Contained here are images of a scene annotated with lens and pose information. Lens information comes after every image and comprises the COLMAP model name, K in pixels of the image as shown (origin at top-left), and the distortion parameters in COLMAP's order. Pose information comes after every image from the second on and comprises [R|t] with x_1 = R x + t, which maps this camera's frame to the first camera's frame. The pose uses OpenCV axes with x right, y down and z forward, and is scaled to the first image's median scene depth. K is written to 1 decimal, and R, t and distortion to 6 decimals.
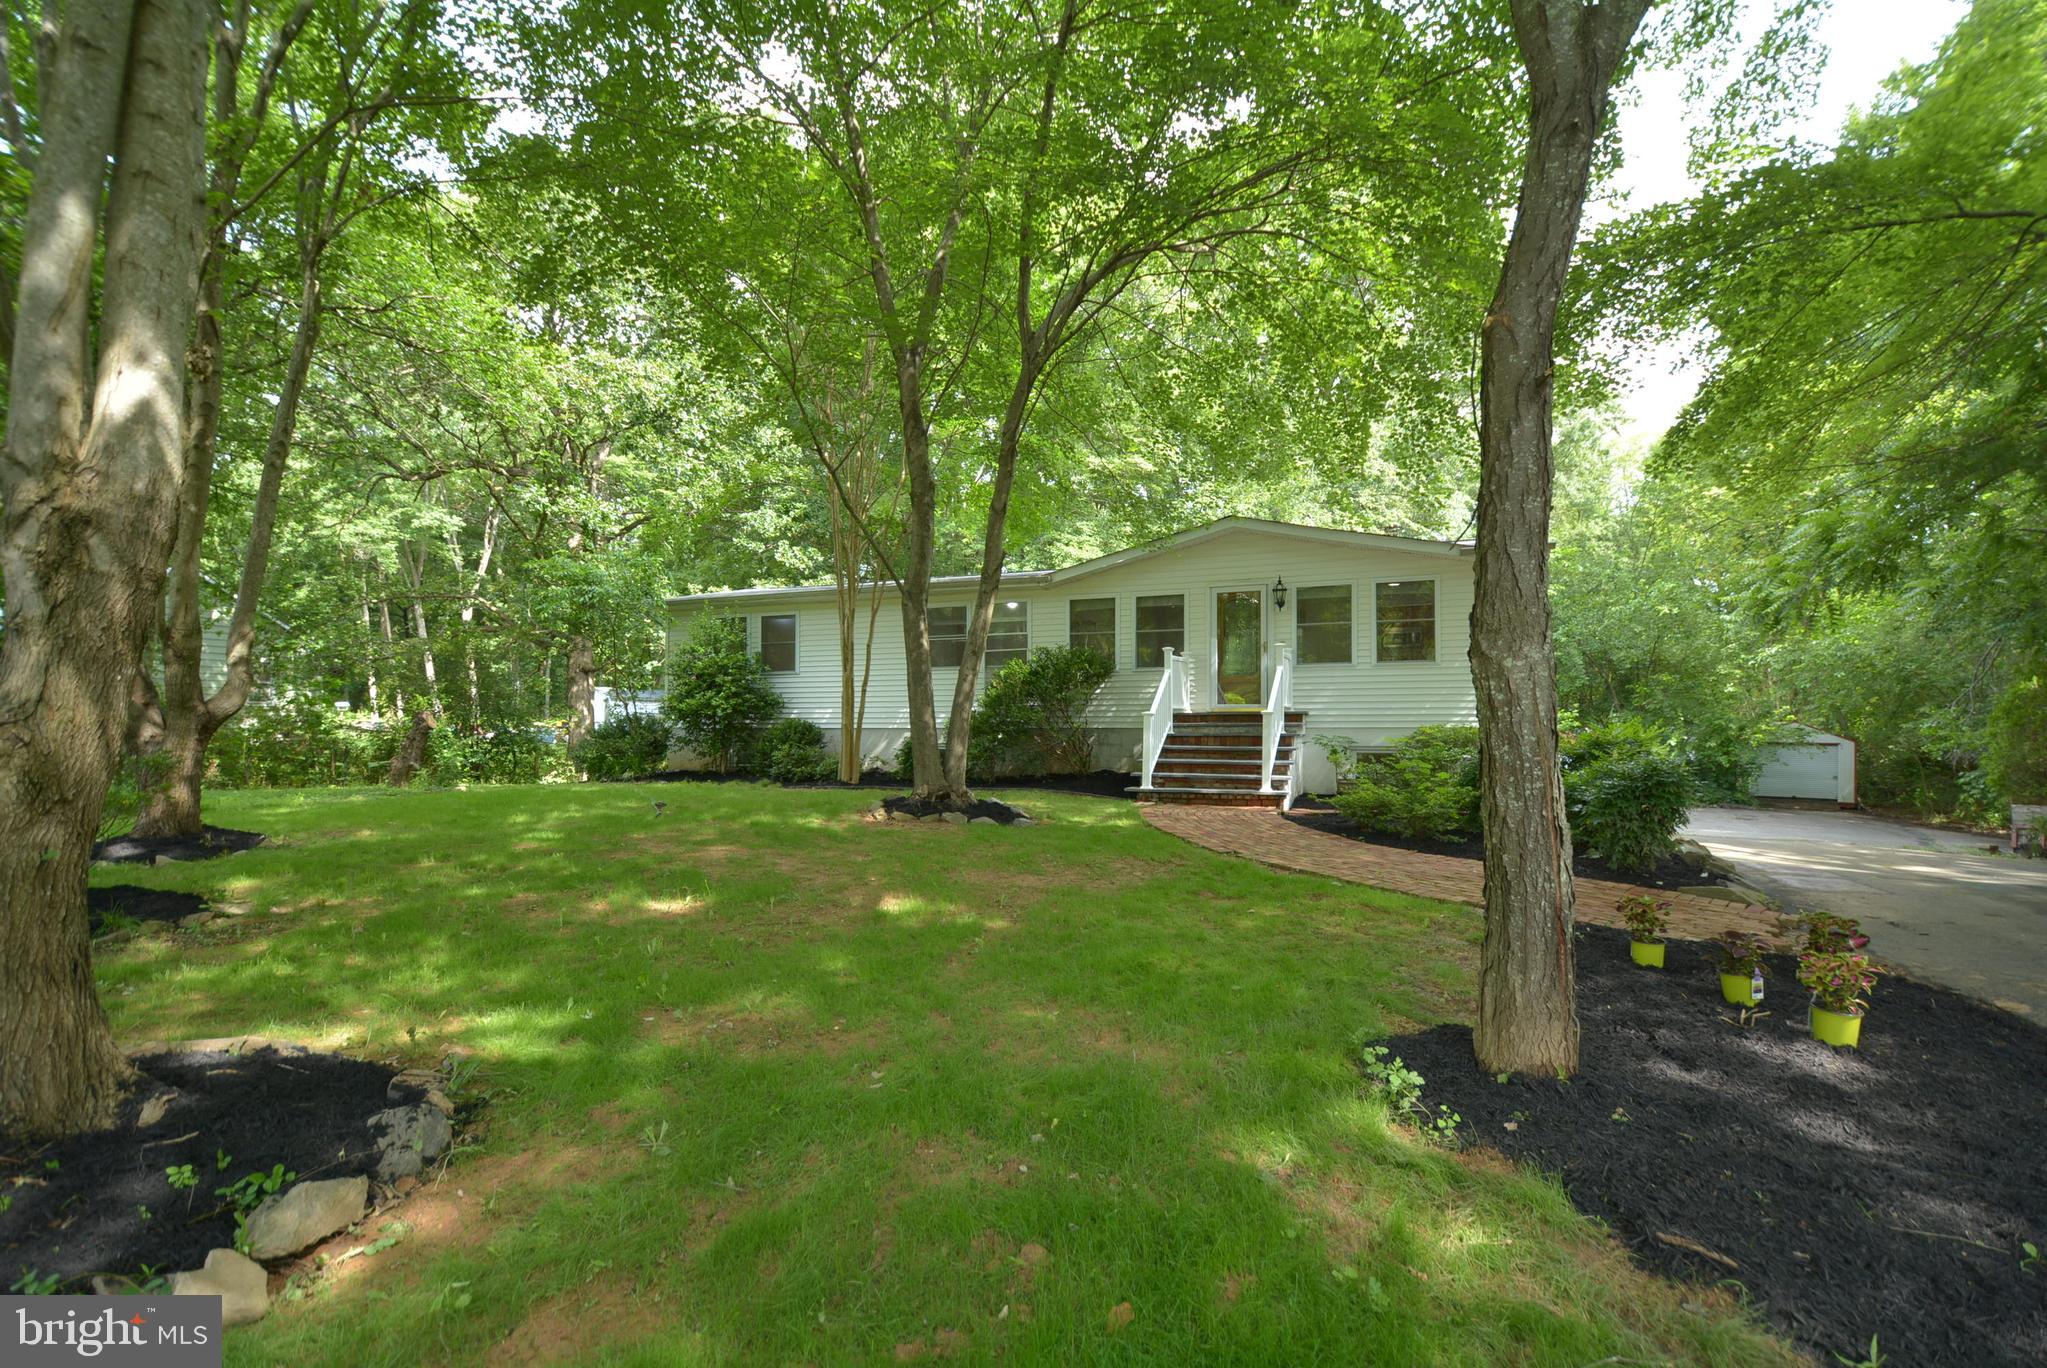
lens RADIAL K [[889.3, 0, 1027.5], [0, 889.3, 701.3], [0, 0, 1]] dist [0.000323, 0.000048]
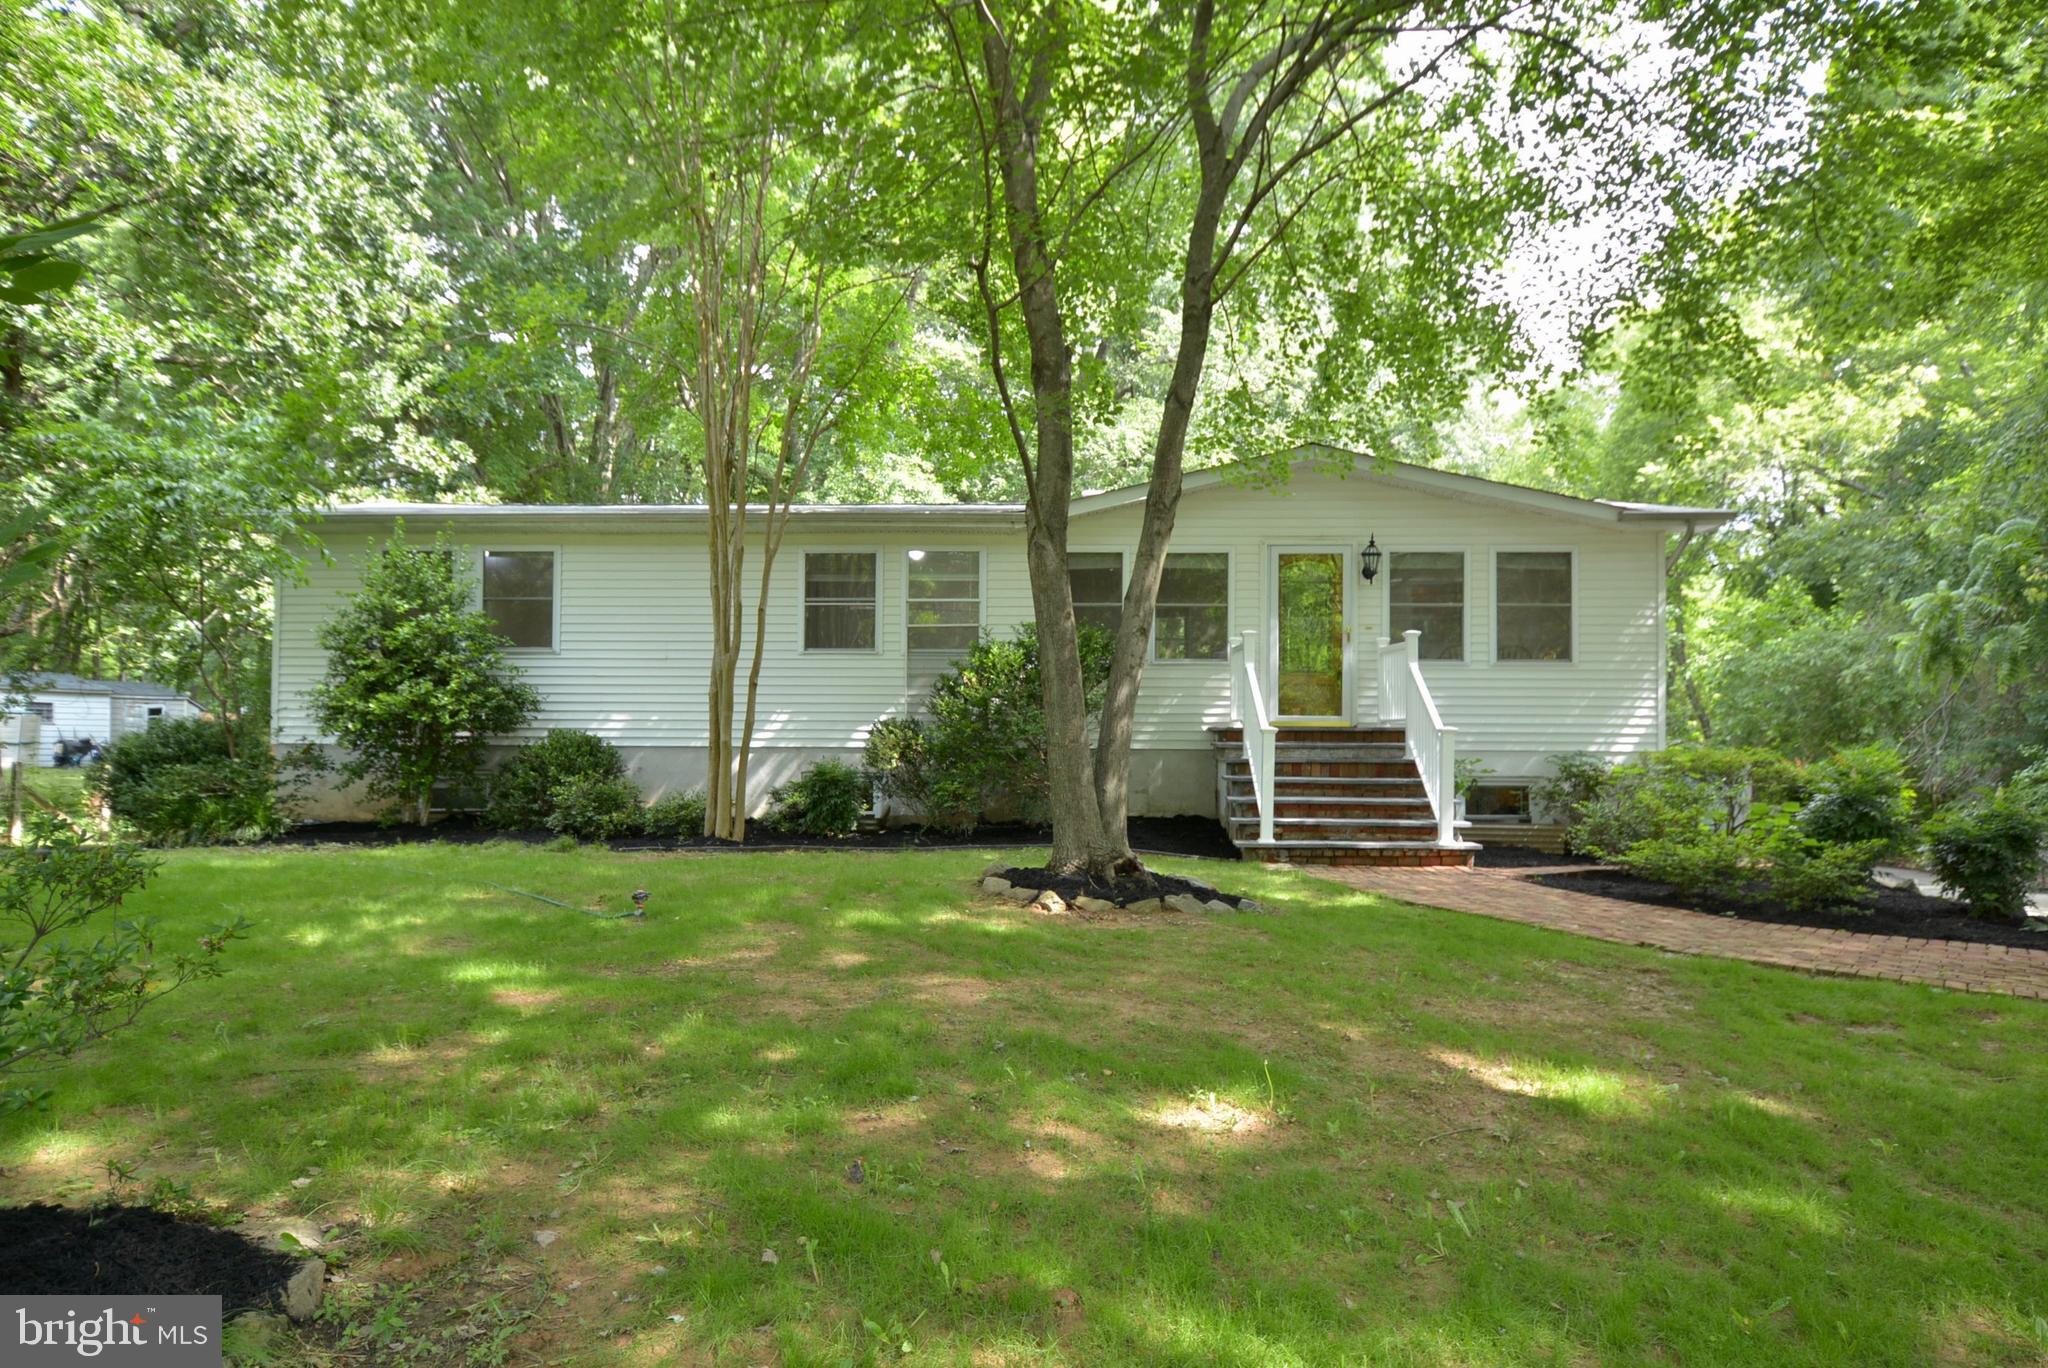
lens RADIAL K [[1267.9, 0, 1021.1], [0, 1267.9, 688.6], [0, 0, 1]] dist [0.002645, -0.001910]
pose [[0.945901, 0.017644, 0.323974, -0.261263], [-0.014459, 0.999821, -0.012236, -0.001964], [-0.324132, 0.006890, 0.945987, 0.120308]]
